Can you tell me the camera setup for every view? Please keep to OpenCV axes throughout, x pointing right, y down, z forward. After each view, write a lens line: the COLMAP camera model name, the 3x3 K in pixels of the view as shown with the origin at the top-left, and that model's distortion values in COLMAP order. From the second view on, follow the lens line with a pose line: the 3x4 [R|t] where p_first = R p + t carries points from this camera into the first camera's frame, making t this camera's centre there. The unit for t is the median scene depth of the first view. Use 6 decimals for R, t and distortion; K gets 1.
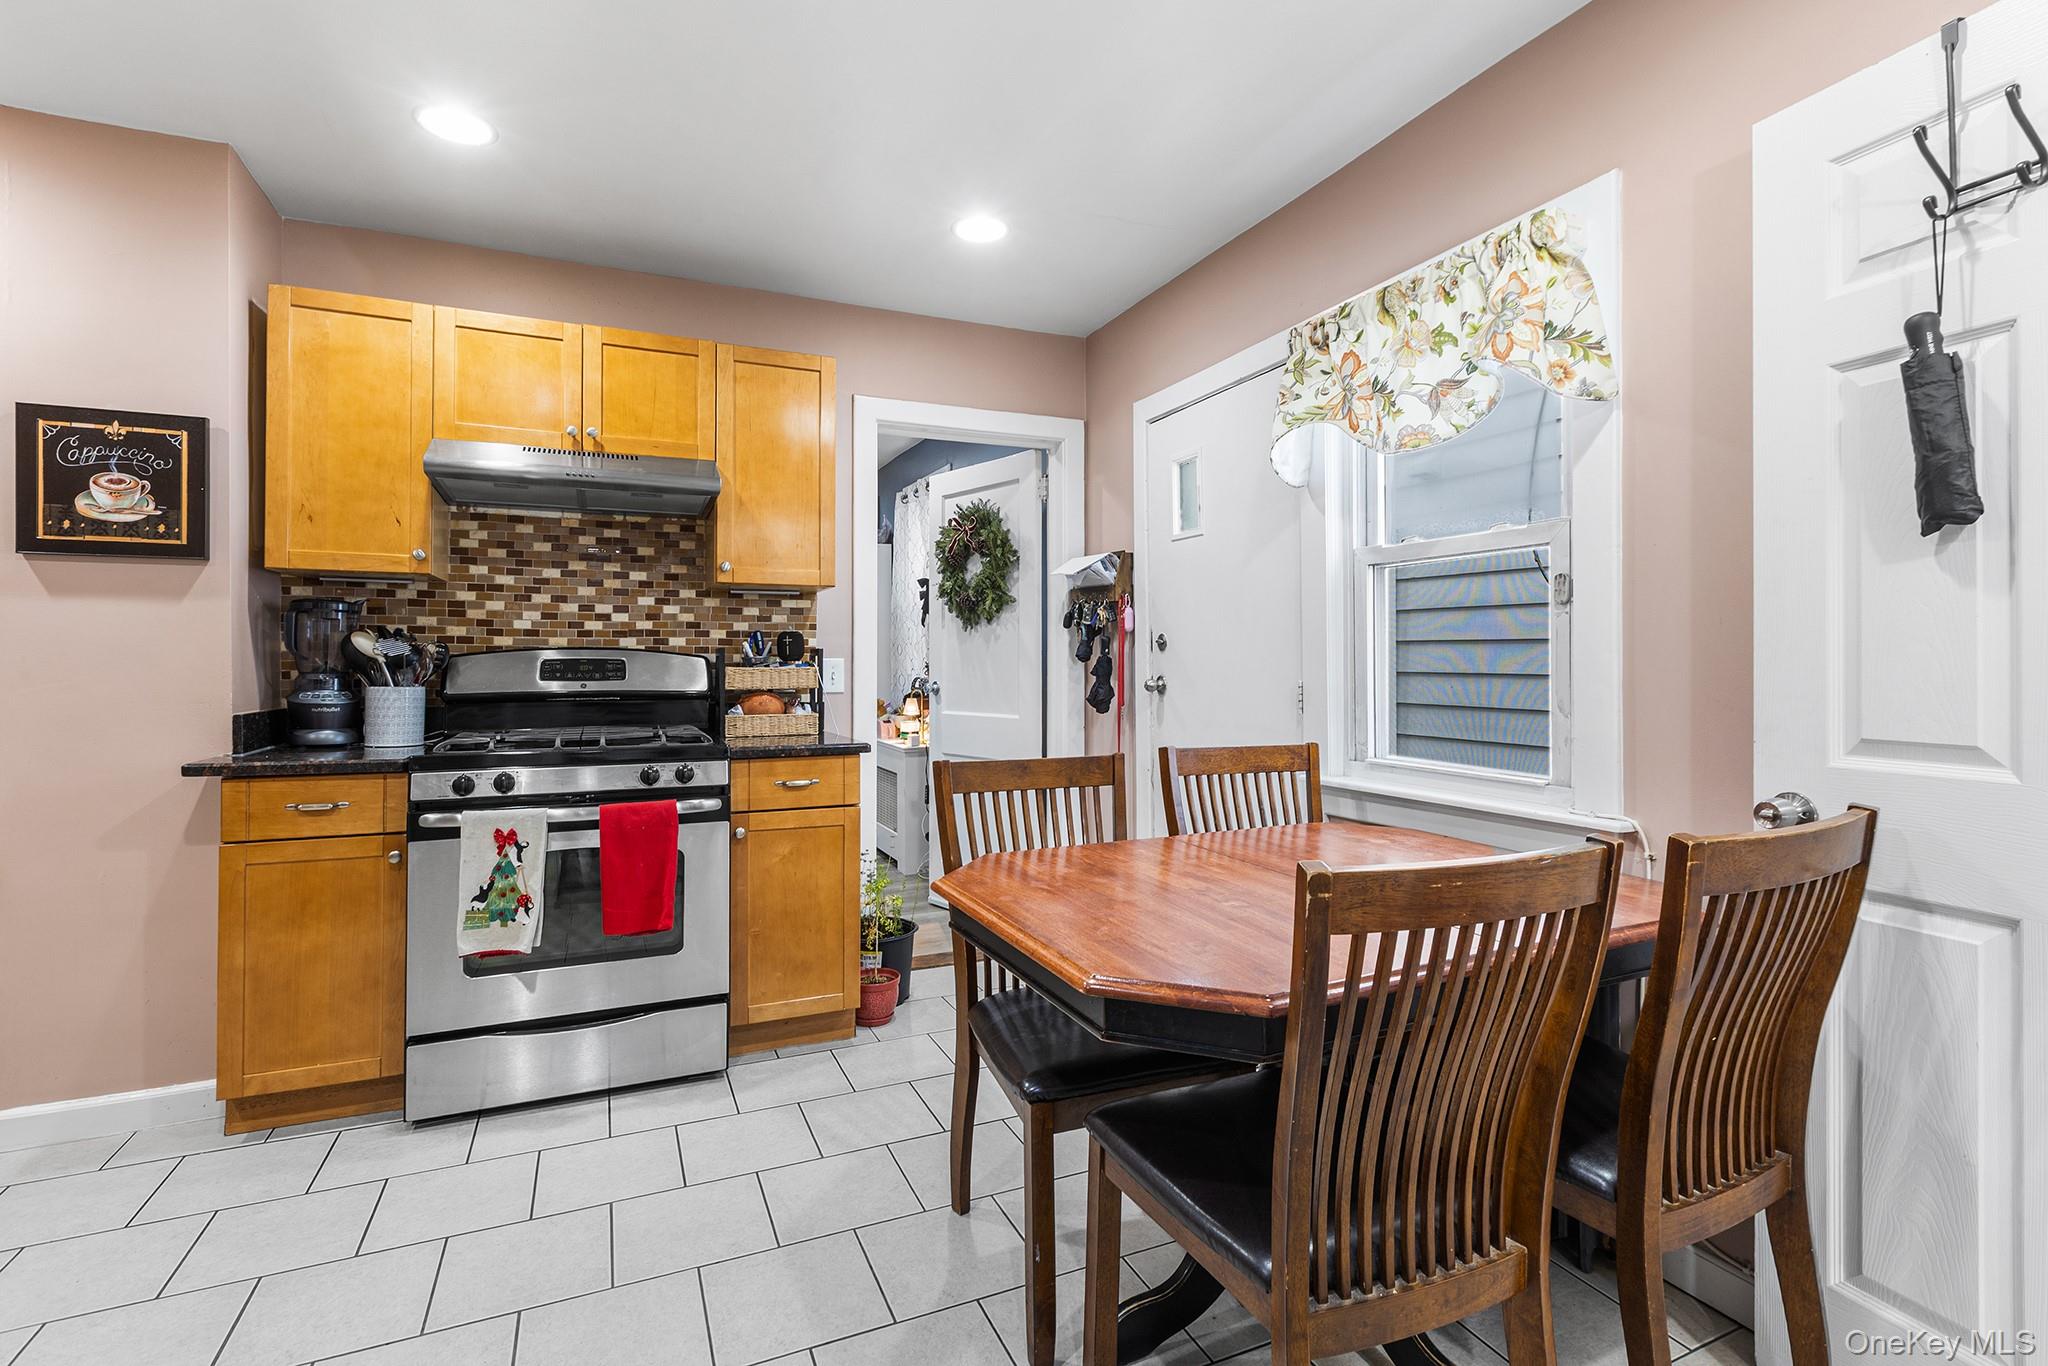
lens RADIAL K [[939.7, 0, 1009.0], [0, 939.7, 654.6], [0, 0, 1]] dist [-0.000182, 0.000071]
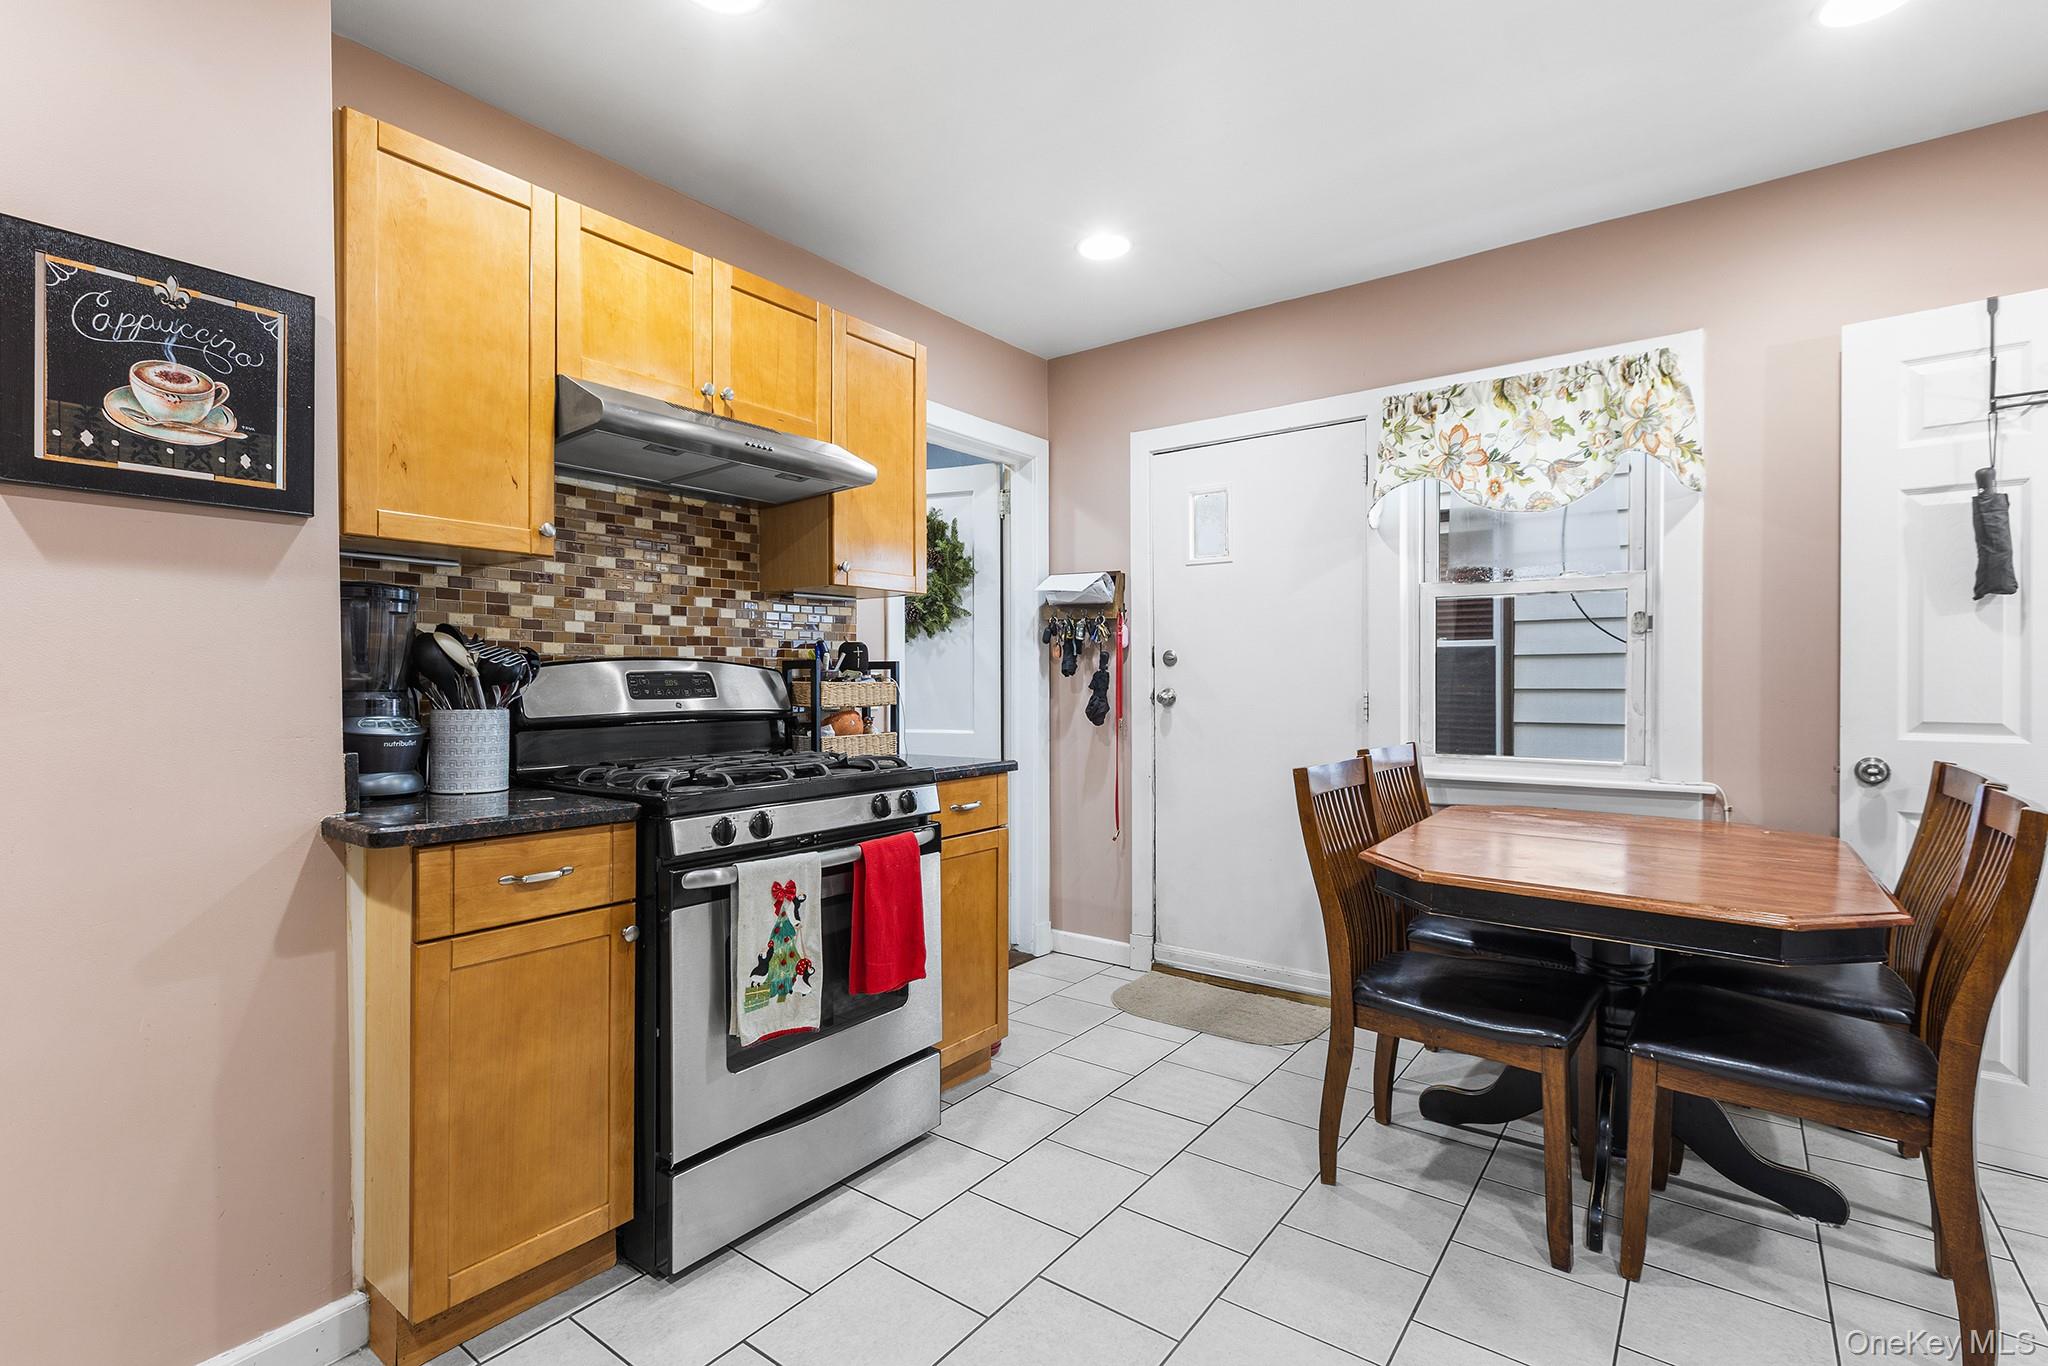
lens RADIAL K [[939.7, 0, 1005.5], [0, 939.7, 683.9], [0, 0, 1]] dist [-0.000182, 0.000071]
pose [[0.876198, -0.003394, 0.481940, -0.732420], [-0.003409, 0.999907, 0.013238, 0.004220], [-0.481940, -0.013242, 0.876104, 0.194297]]
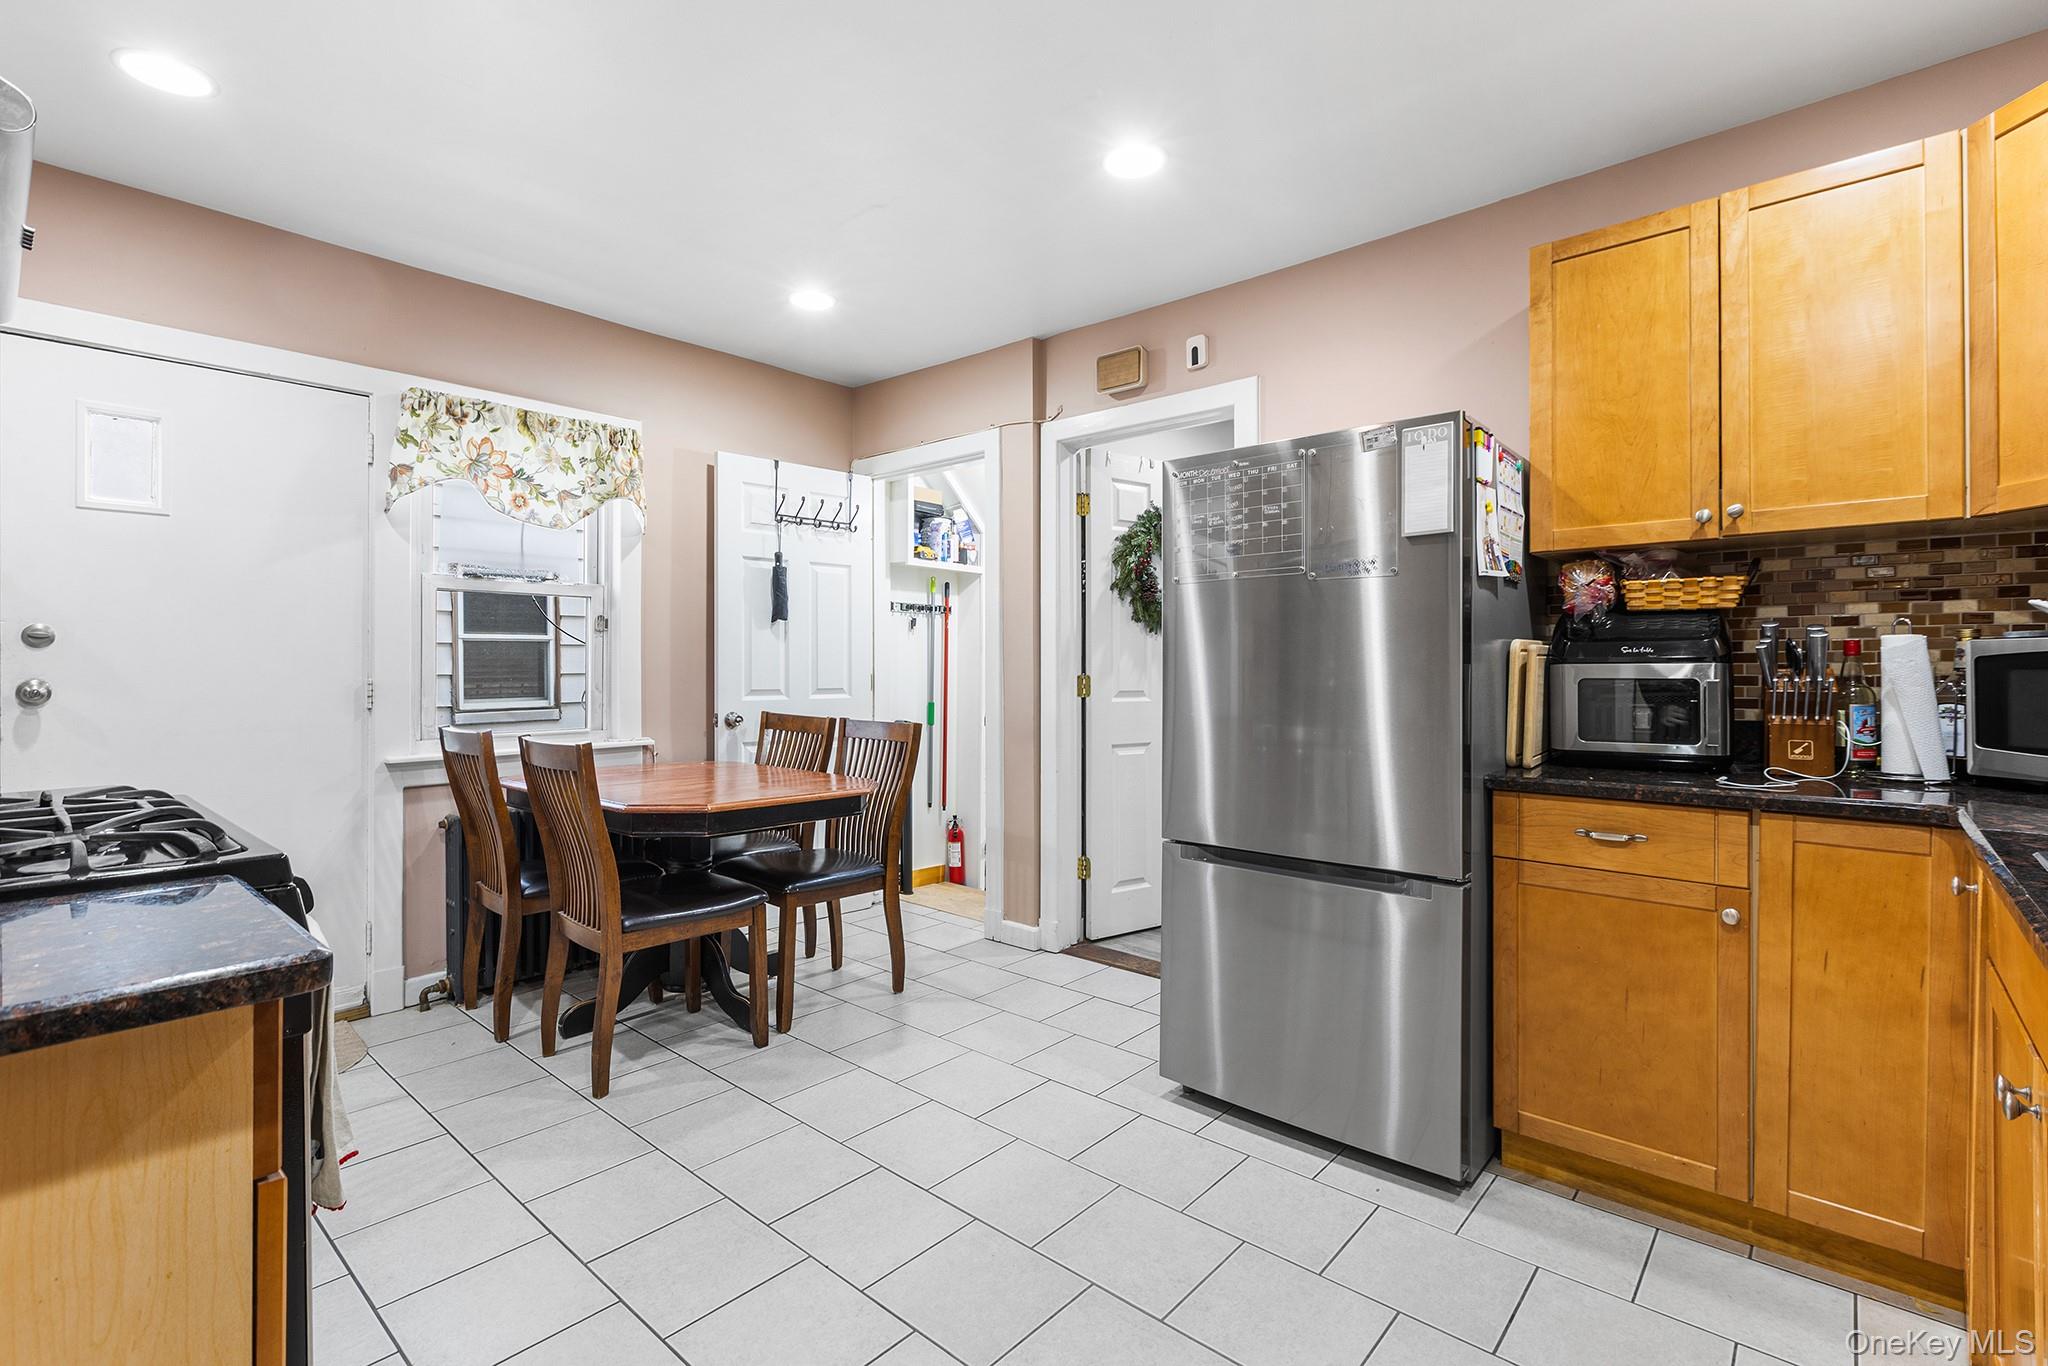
lens RADIAL K [[939.7, 0, 1021.3], [0, 939.7, 662.9], [0, 0, 1]] dist [-0.000182, 0.000071]
pose [[-0.417394, -0.001776, 0.908724, -1.175974], [-0.010203, 0.999944, -0.002732, 0.003833], [-0.908668, -0.010412, -0.417389, 0.832582]]
